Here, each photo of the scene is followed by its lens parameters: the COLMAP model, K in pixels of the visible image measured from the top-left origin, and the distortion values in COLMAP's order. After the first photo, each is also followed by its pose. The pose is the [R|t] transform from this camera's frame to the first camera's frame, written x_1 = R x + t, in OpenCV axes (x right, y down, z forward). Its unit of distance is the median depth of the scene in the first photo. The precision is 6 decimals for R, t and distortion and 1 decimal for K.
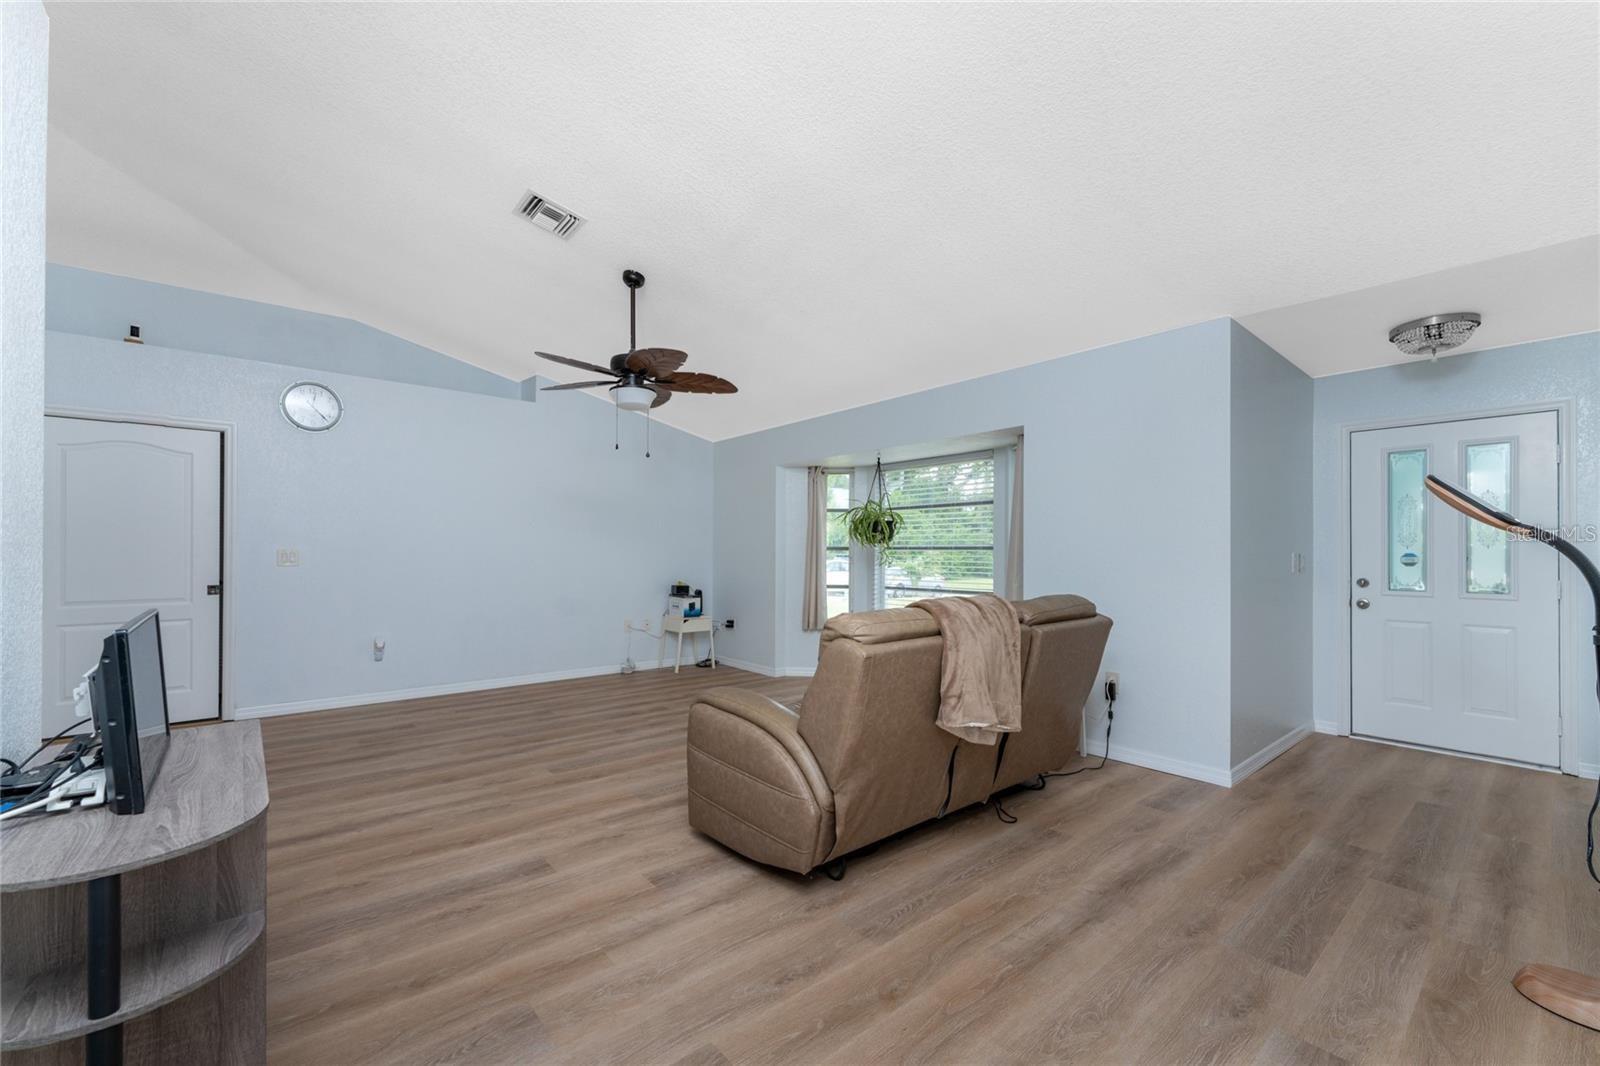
lens RADIAL K [[656.3, 0, 803.7], [0, 656.3, 547.5], [0, 0, 1]] dist [0.000143, 0.000116]
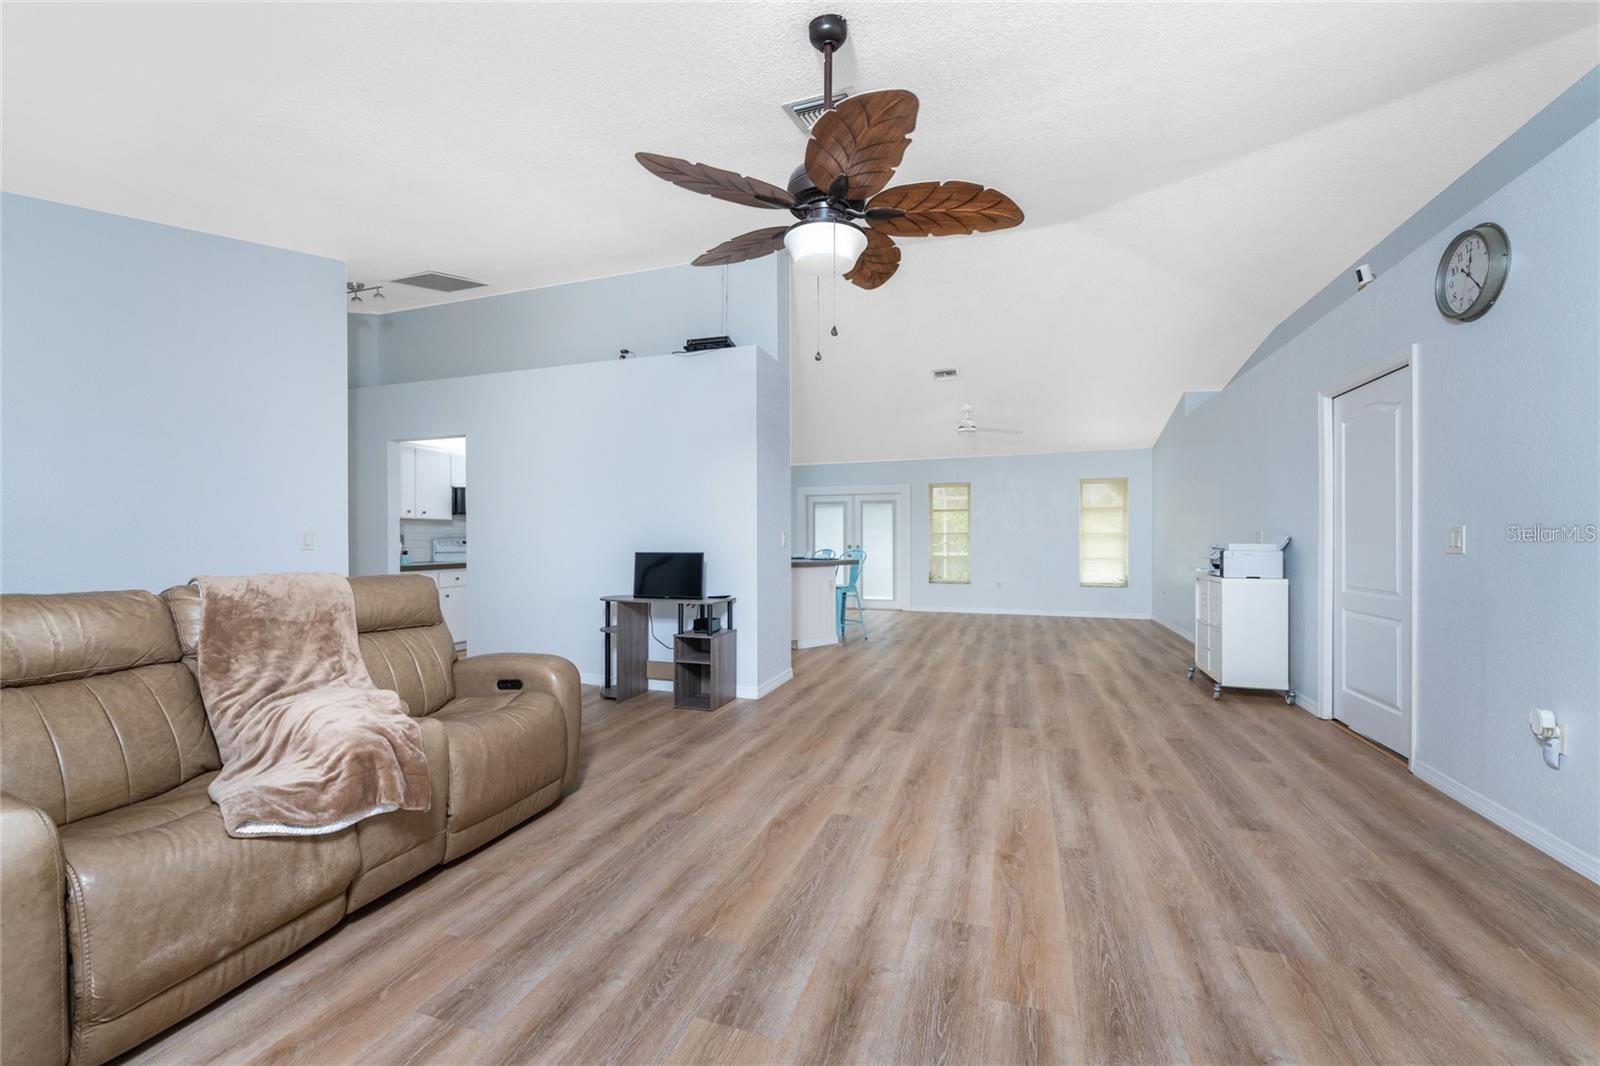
lens RADIAL K [[636.4, 0, 800.5], [0, 636.4, 540.9], [0, 0, 1]] dist [0.000789, -0.000174]
pose [[-0.858575, 0.000945, -0.512687, 0.039059], [0.003421, 0.999987, -0.003885, 0.024459], [0.512676, -0.005089, -0.858567, 1.635568]]
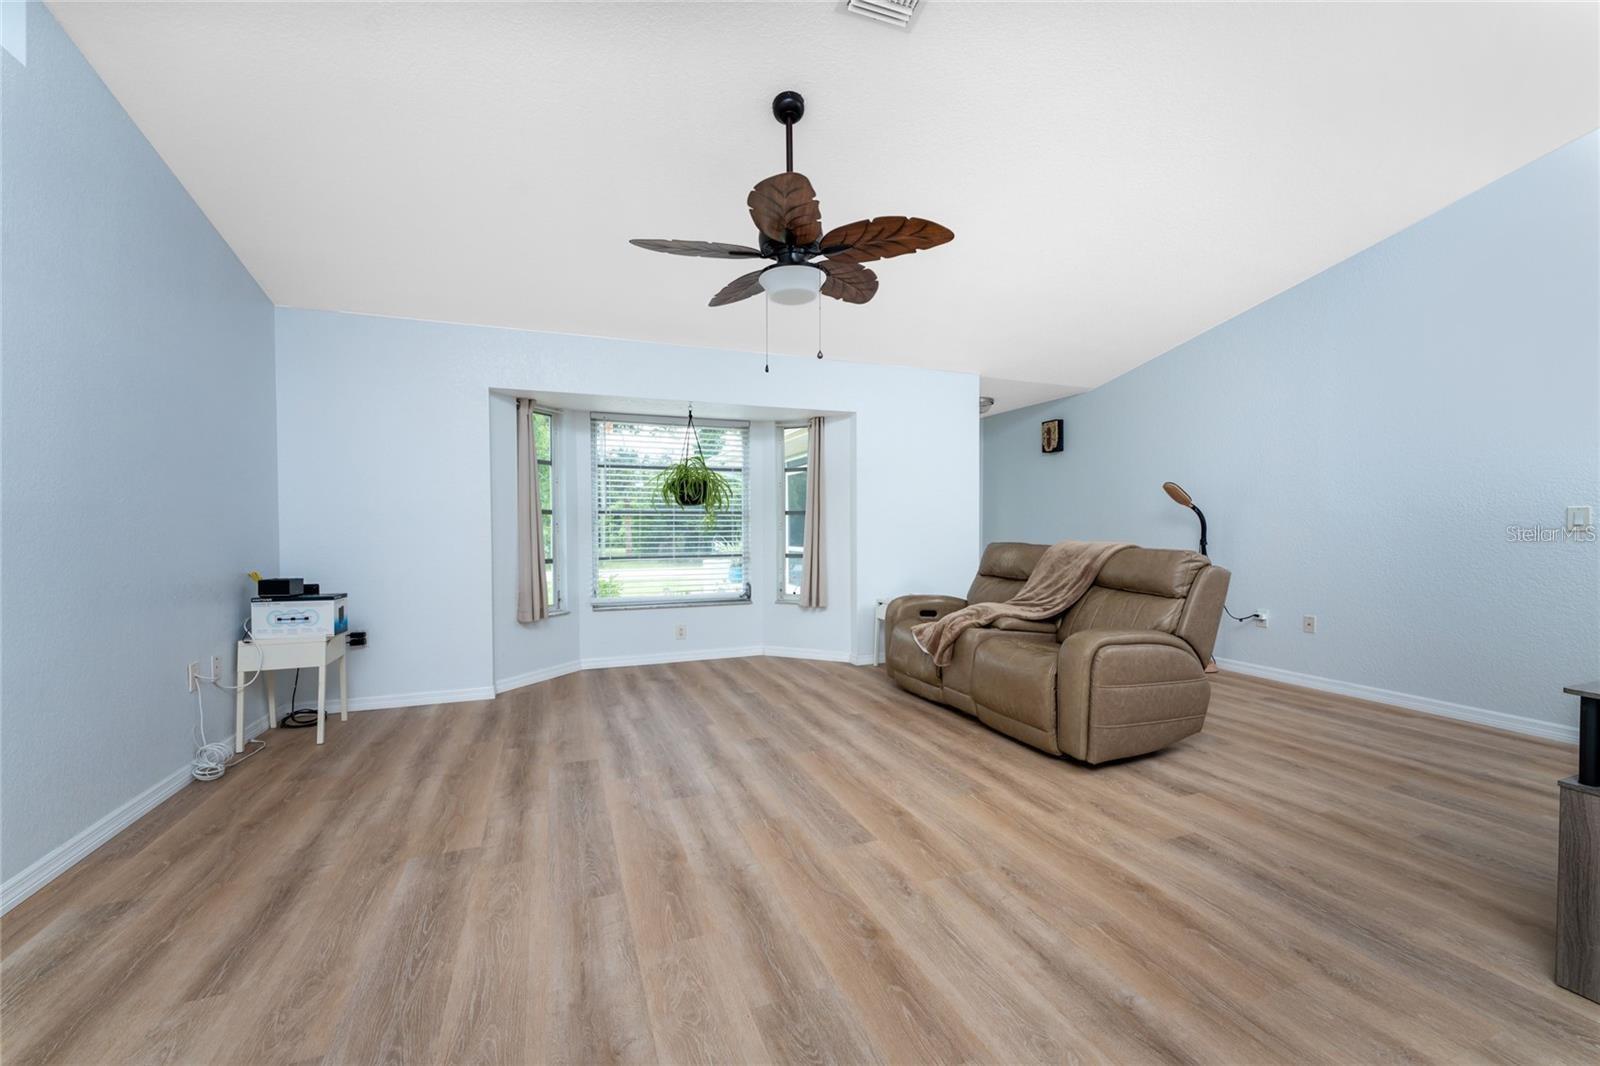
lens RADIAL K [[636.4, 0, 800.5], [0, 636.4, 540.9], [0, 0, 1]] dist [0.000789, -0.000174]
pose [[0.325519, -0.025439, 0.945193, -1.008494], [-0.002756, 0.999608, 0.027853, 0.025840], [-0.945531, -0.011671, 0.325321, 0.870261]]
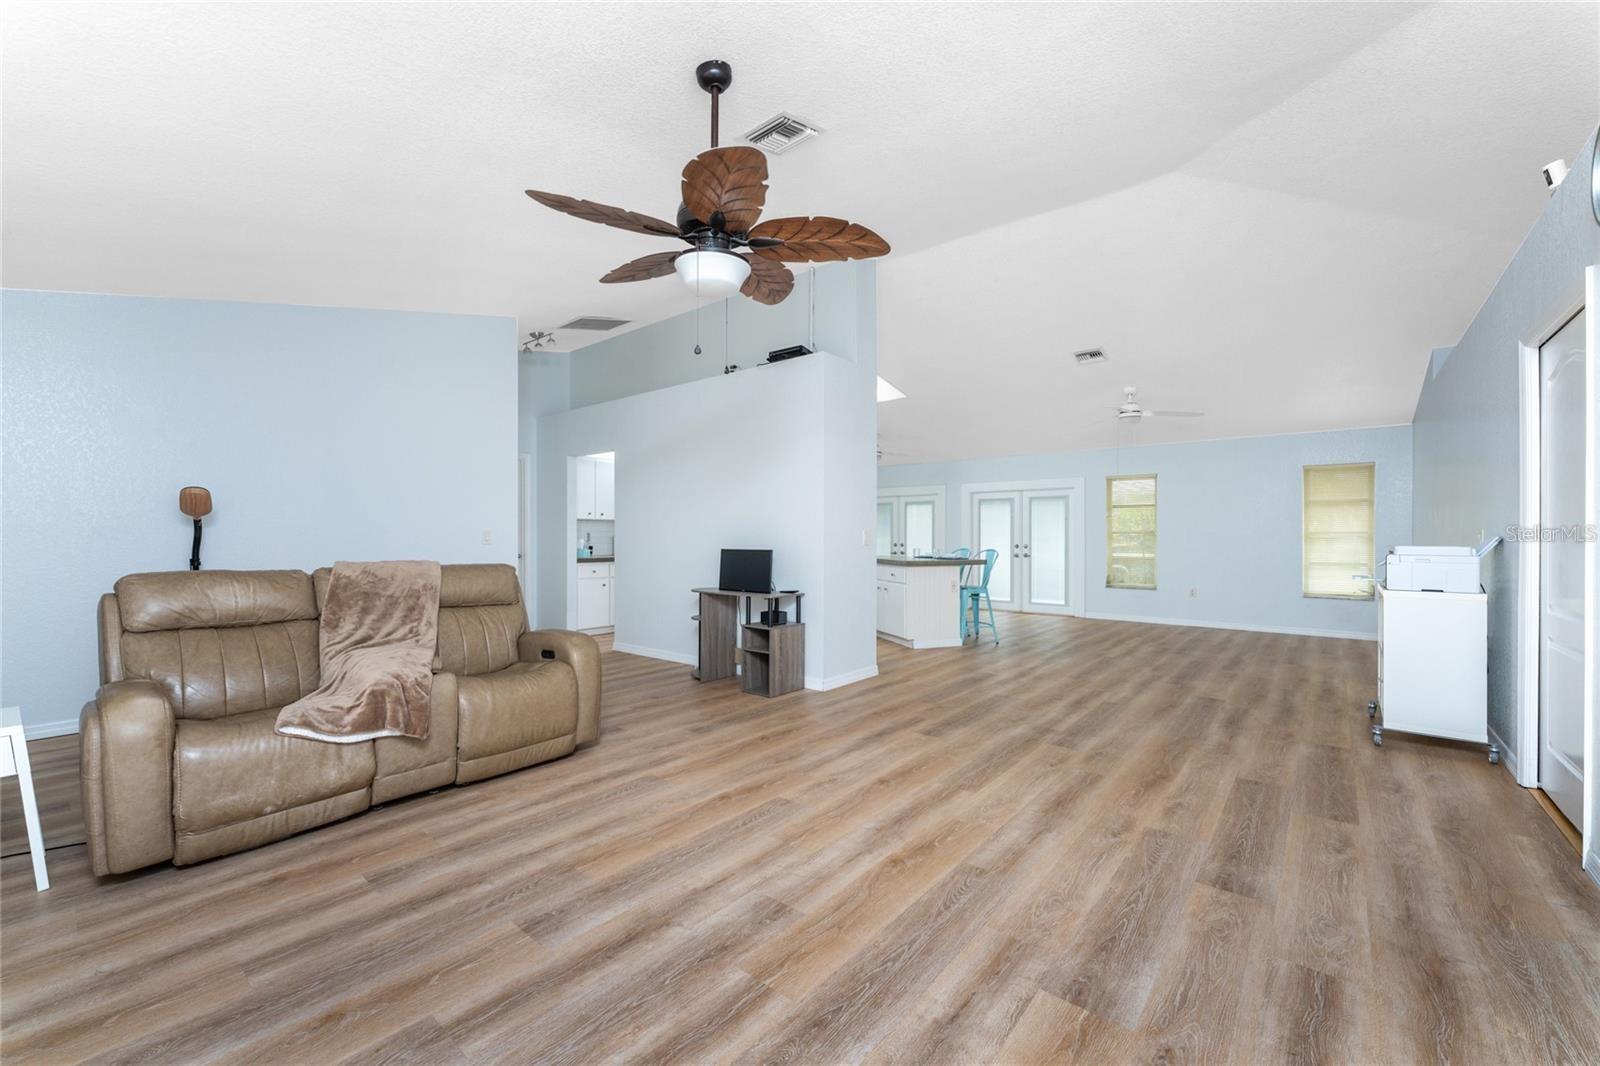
lens RADIAL K [[638.6, 0, 799.3], [0, 638.6, 537.3], [0, 0, 1]] dist [0.001306, -0.000031]
pose [[-0.985346, -0.004352, -0.170515, -0.269268], [-0.003194, 0.999970, -0.007069, 0.024996], [0.170540, -0.006421, -0.985330, 1.802203]]
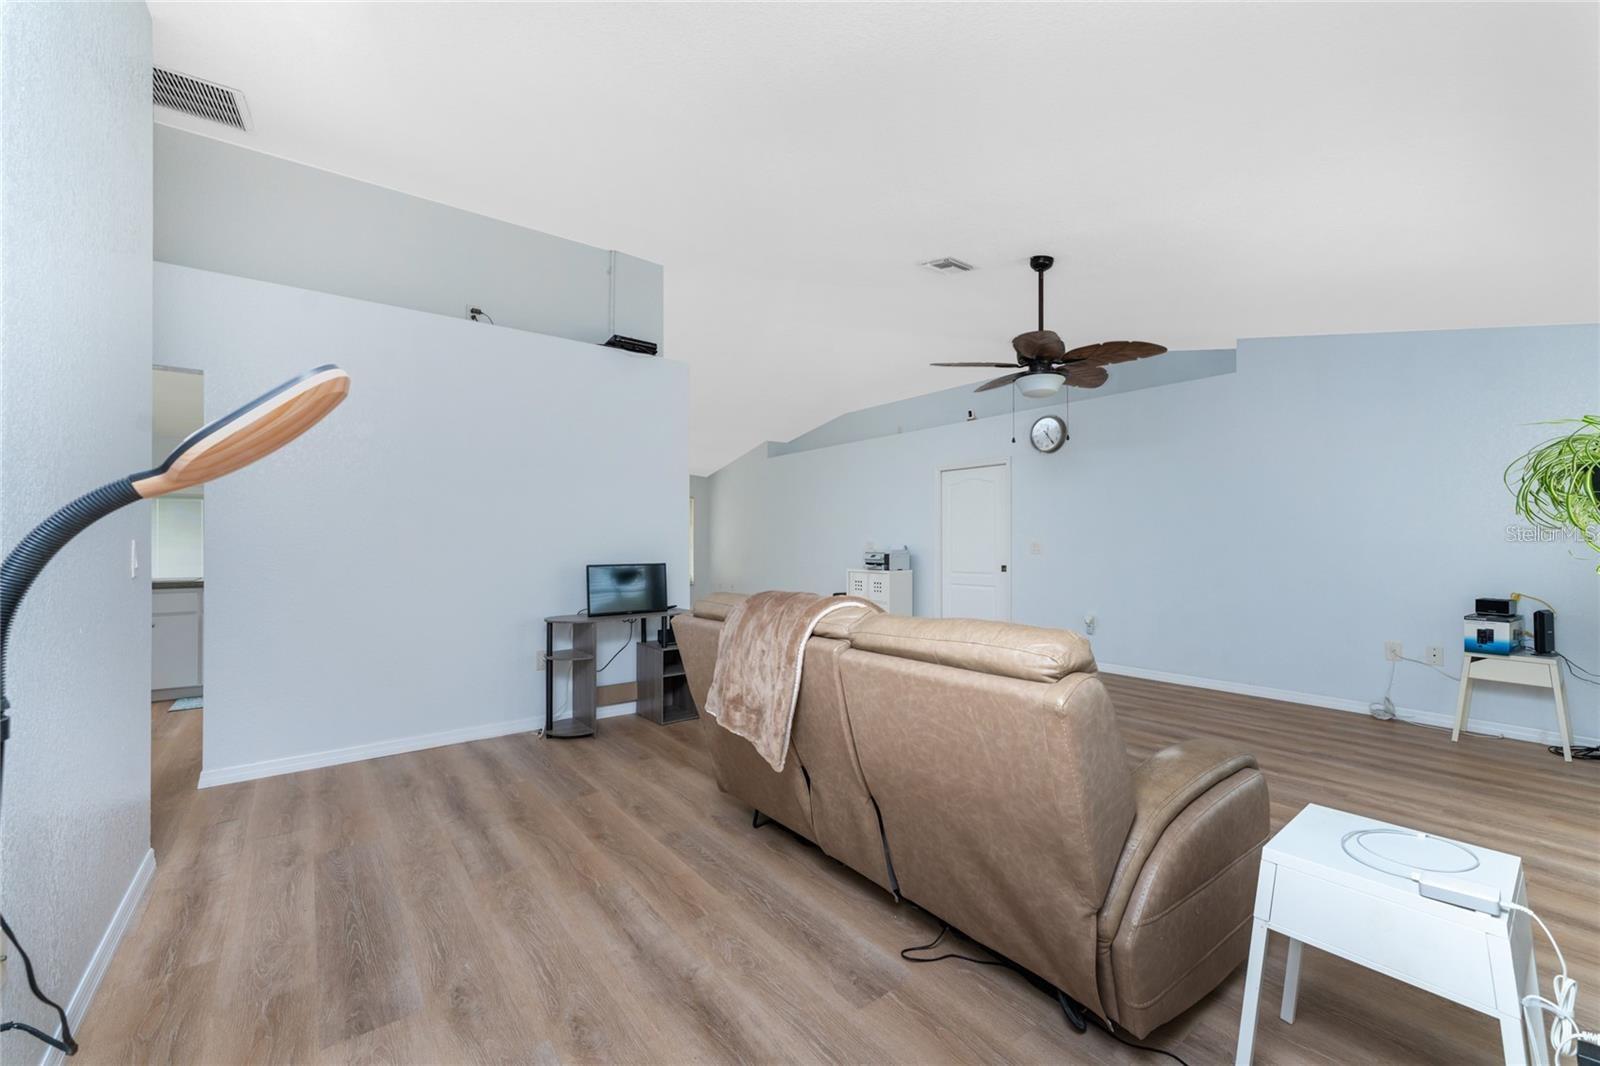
lens RADIAL K [[636.4, 0, 800.5], [0, 636.4, 540.9], [0, 0, 1]] dist [0.000789, -0.000174]
pose [[-0.041995, -0.003548, -0.999112, 0.791936], [0.007035, 0.999968, -0.003846, 0.004824], [0.999093, -0.007190, -0.041968, 0.765314]]
